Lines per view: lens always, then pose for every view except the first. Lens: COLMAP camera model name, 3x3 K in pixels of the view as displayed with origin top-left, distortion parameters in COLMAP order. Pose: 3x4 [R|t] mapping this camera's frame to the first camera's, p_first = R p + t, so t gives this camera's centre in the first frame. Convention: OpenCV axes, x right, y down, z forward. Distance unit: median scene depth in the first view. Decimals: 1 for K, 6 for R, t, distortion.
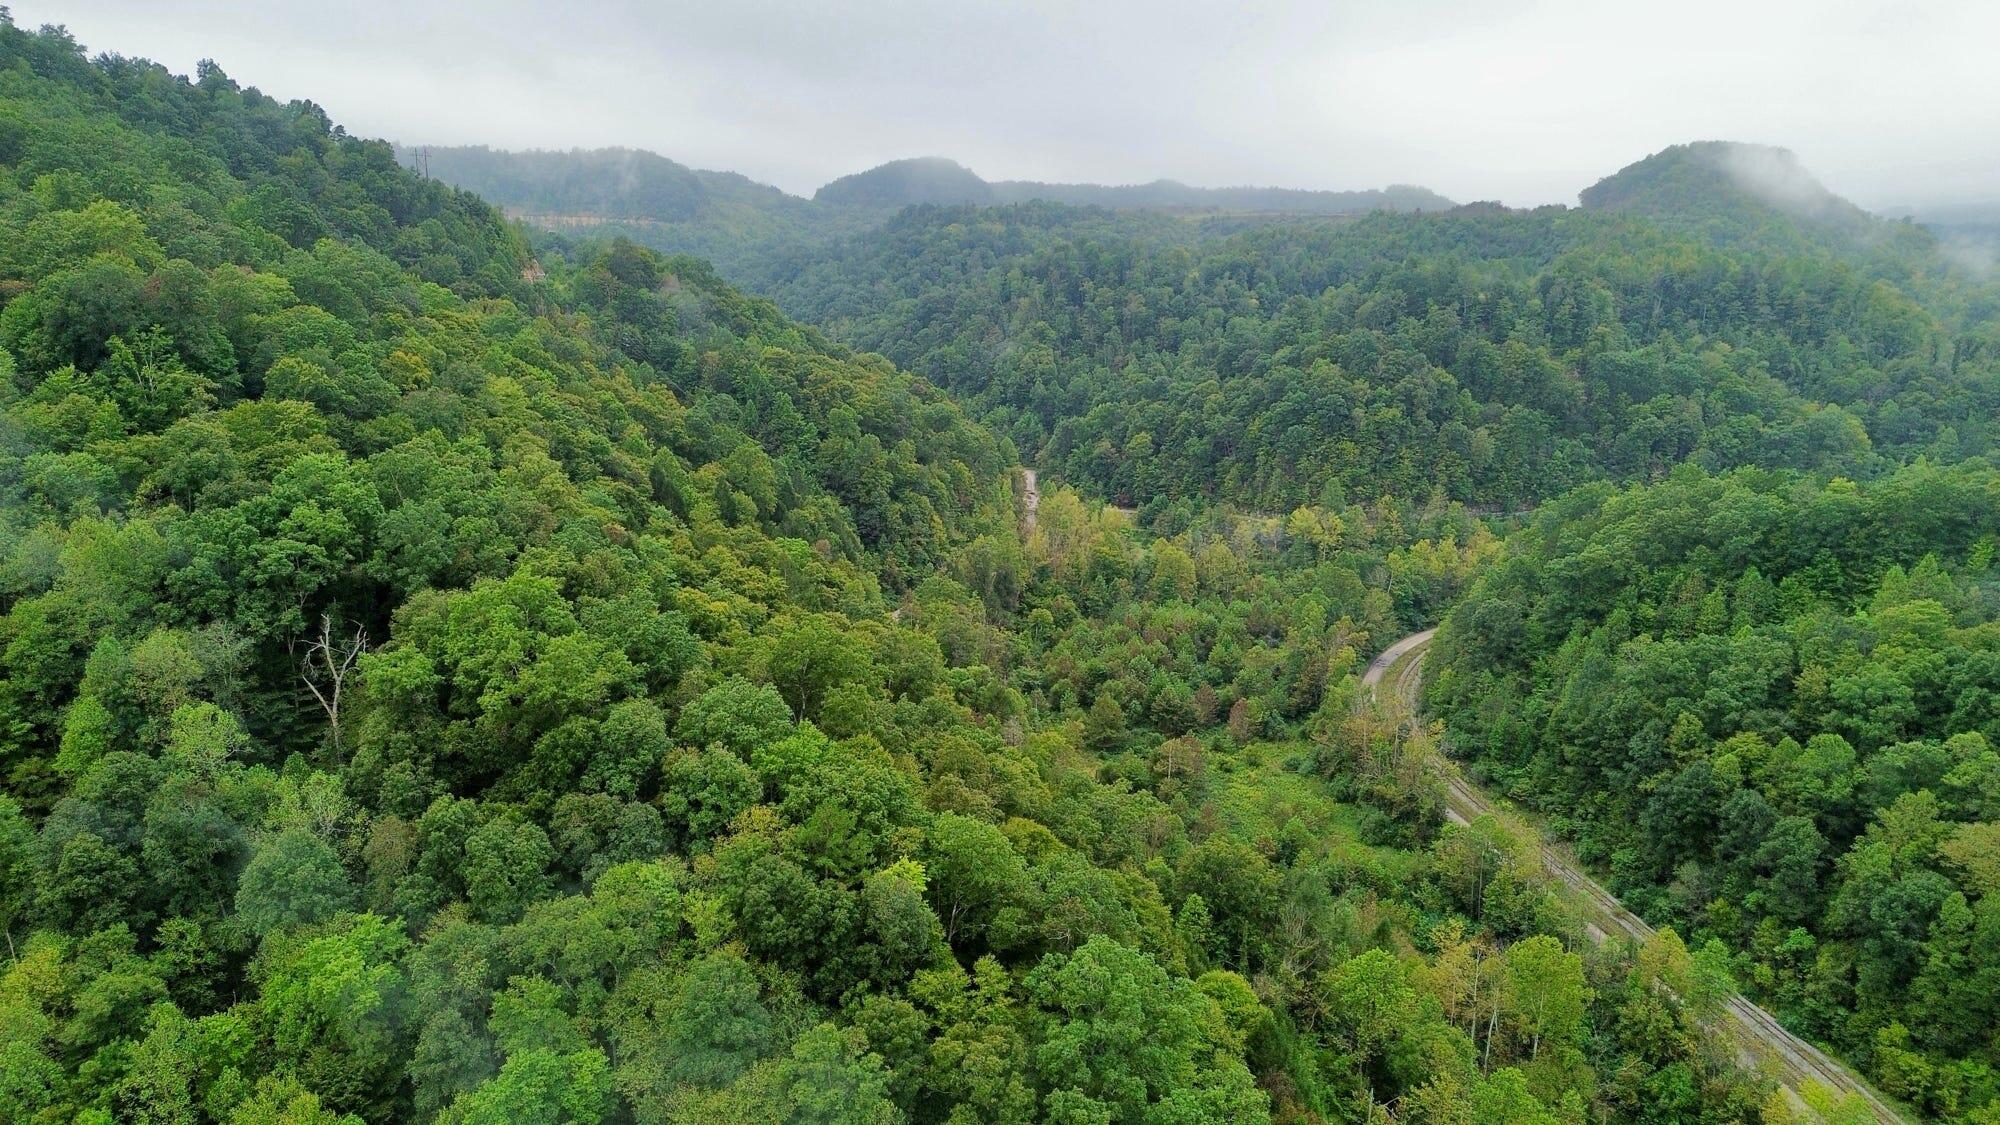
lens RADIAL K [[1406.7, 0, 996.9], [0, 1406.7, 565.4], [0, 0, 1]] dist [0.095170, -0.106178]
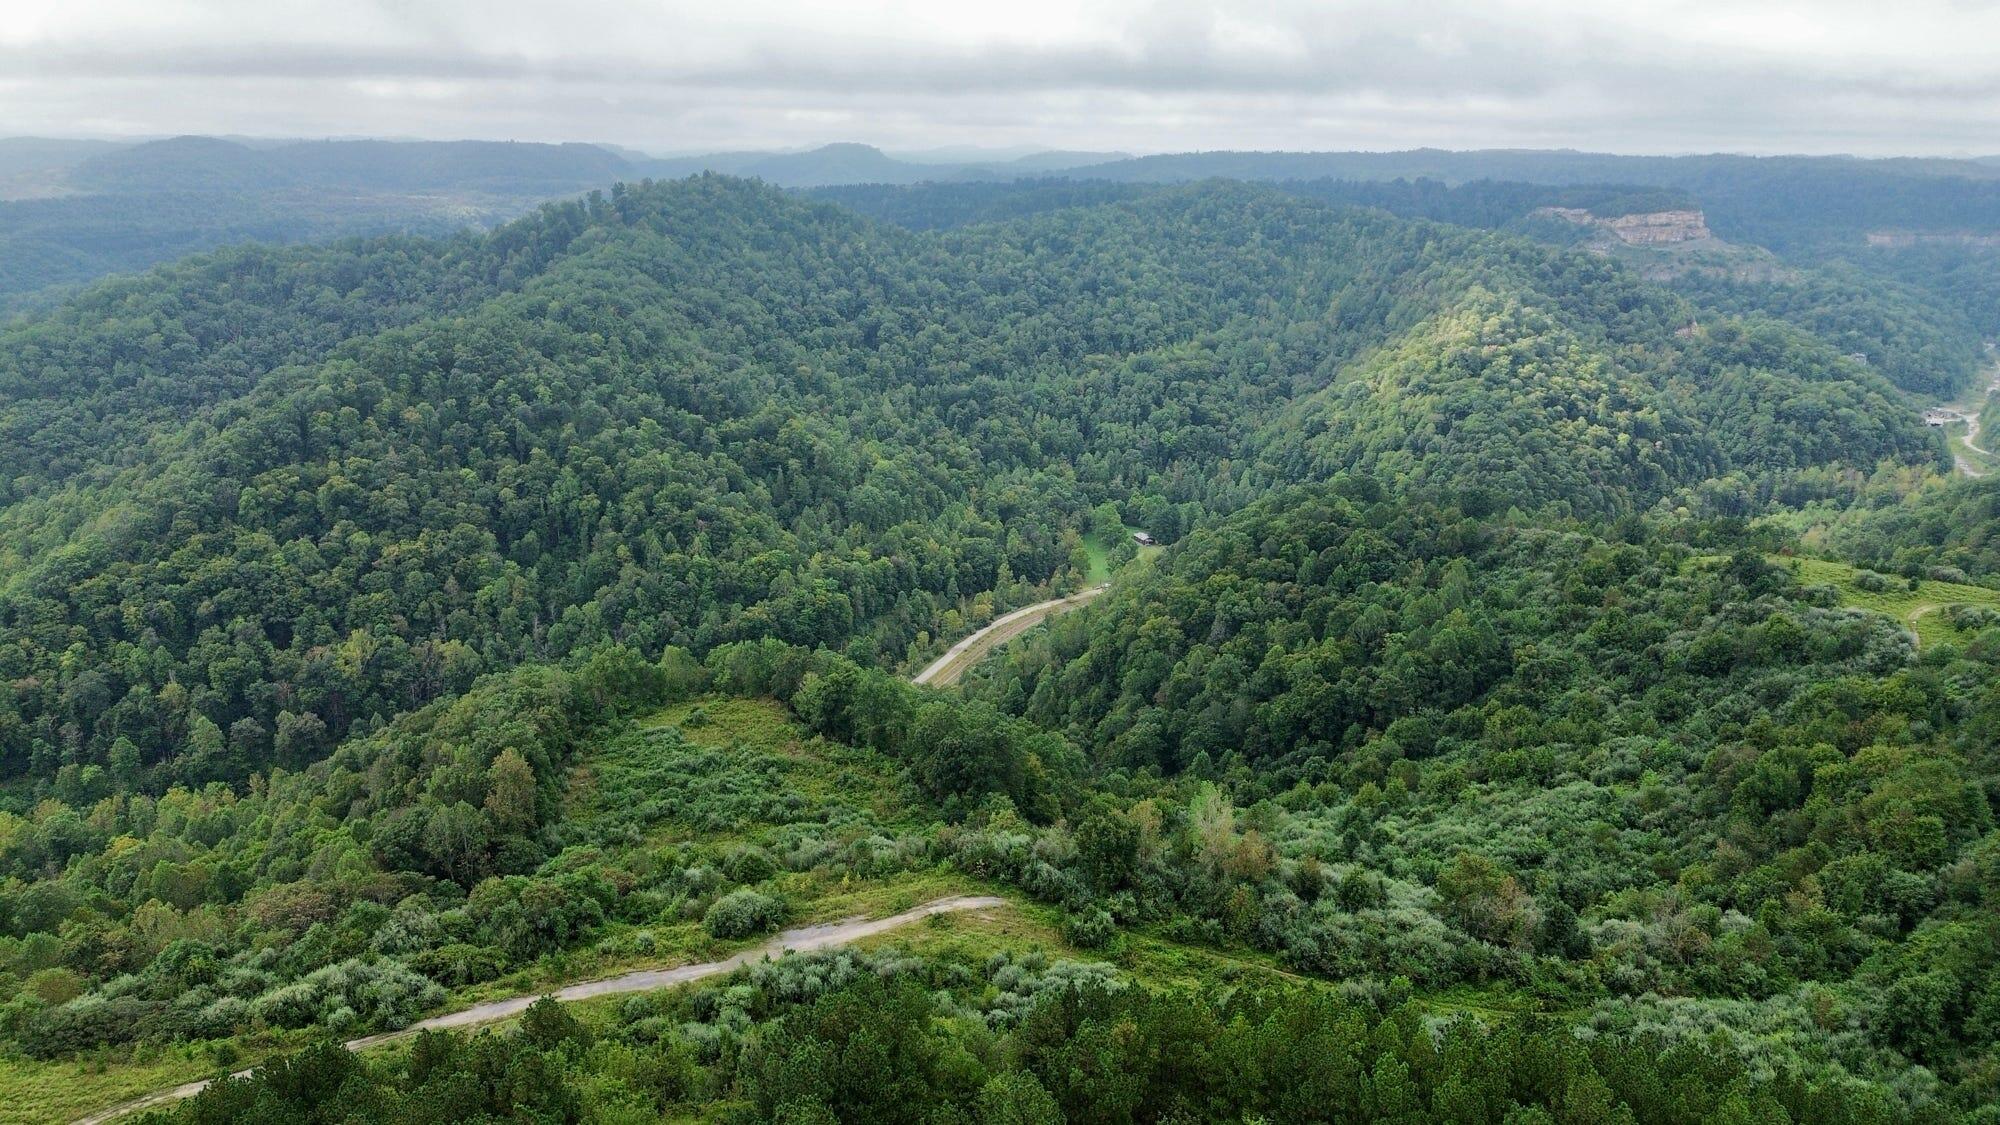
lens RADIAL K [[1412.0, 0, 984.9], [0, 1412.0, 566.8], [0, 0, 1]] dist [0.091067, -0.112994]
pose [[0.507362, 0.230701, -0.830277, 4.206245], [-0.199387, 0.968780, 0.147345, 0.186430], [0.838348, 0.090789, 0.537521, -4.413606]]
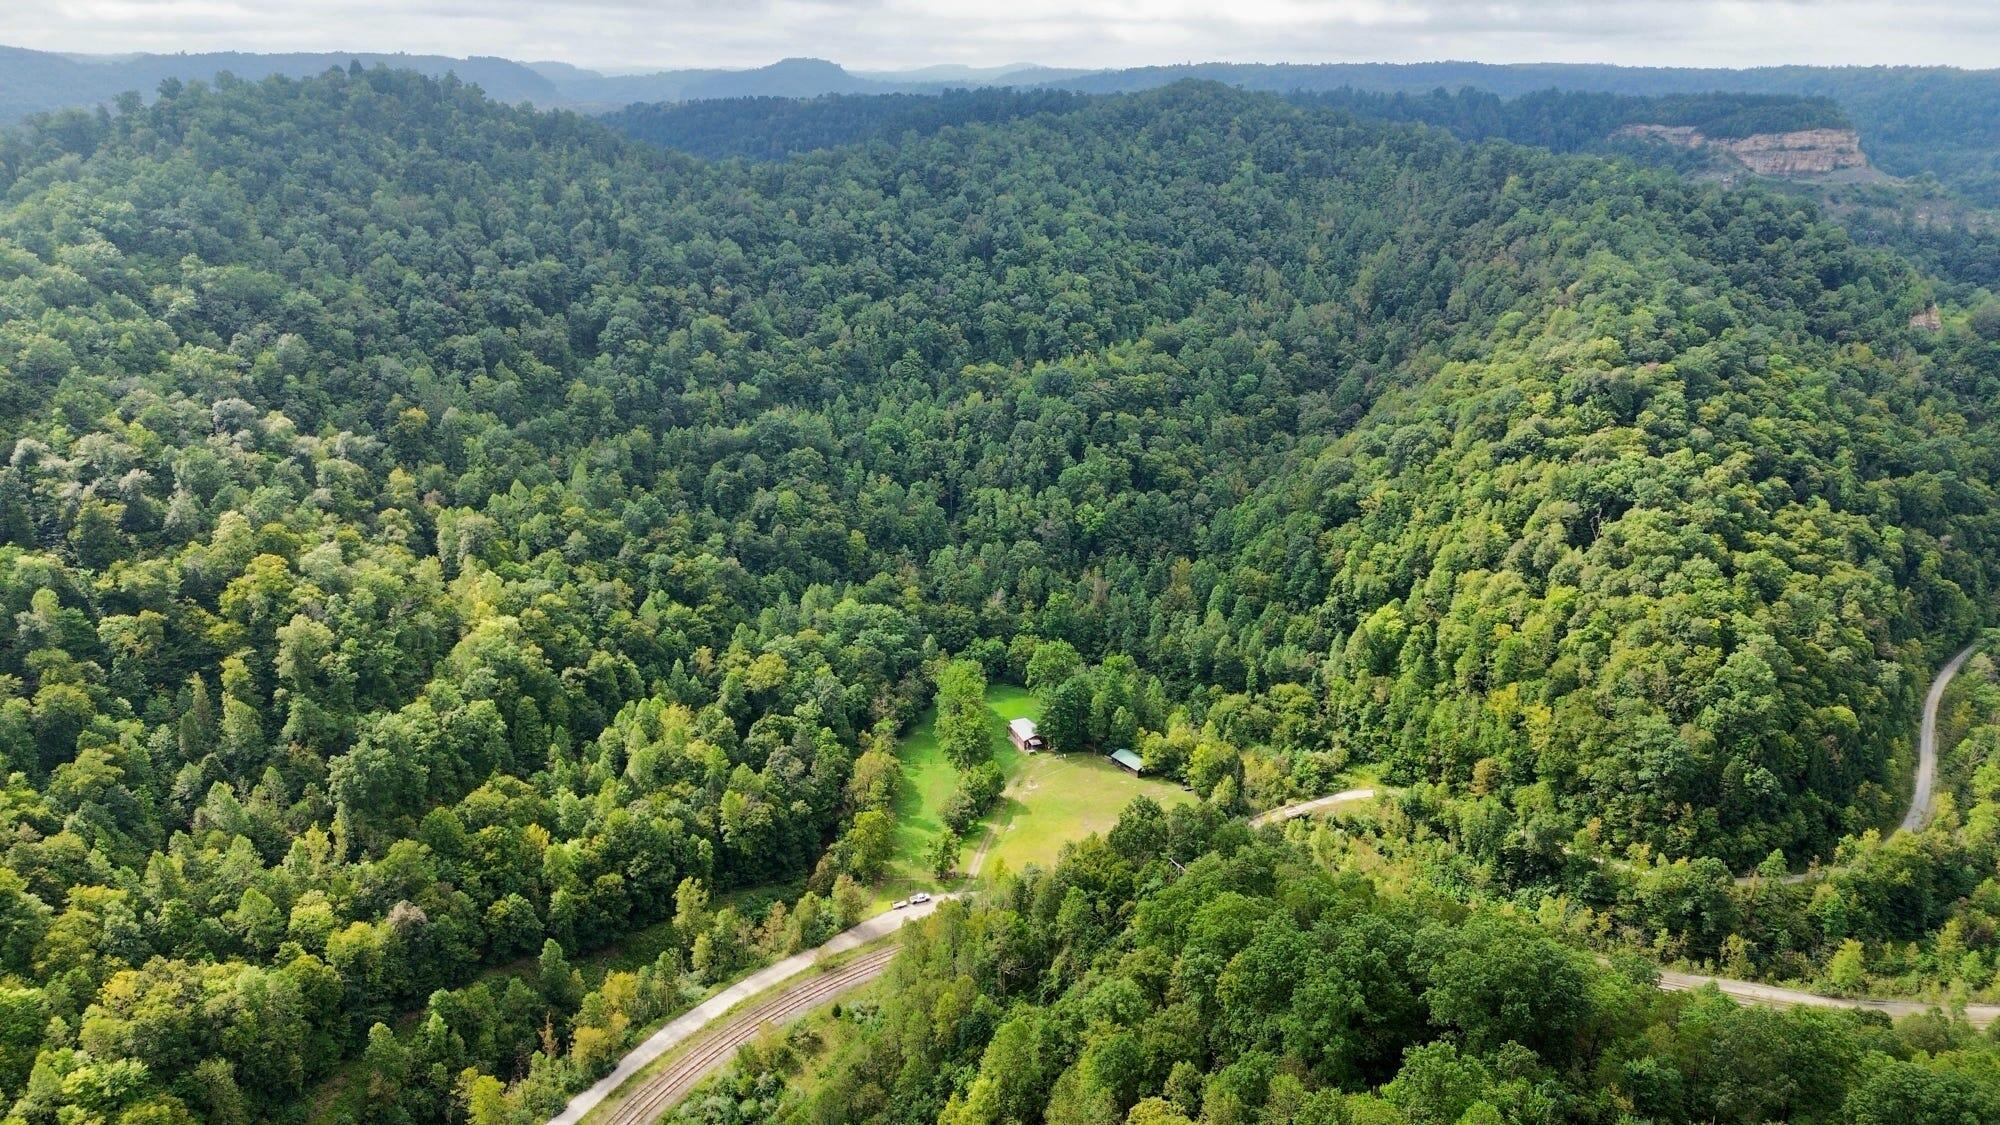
lens RADIAL K [[1409.6, 0, 998.7], [0, 1409.6, 555.3], [0, 0, 1]] dist [0.089241, -0.084701]
pose [[0.512600, 0.263354, -0.817243, 1.728819], [-0.197049, 0.962479, 0.186562, -0.225882], [0.835711, 0.065405, 0.545261, -2.194254]]
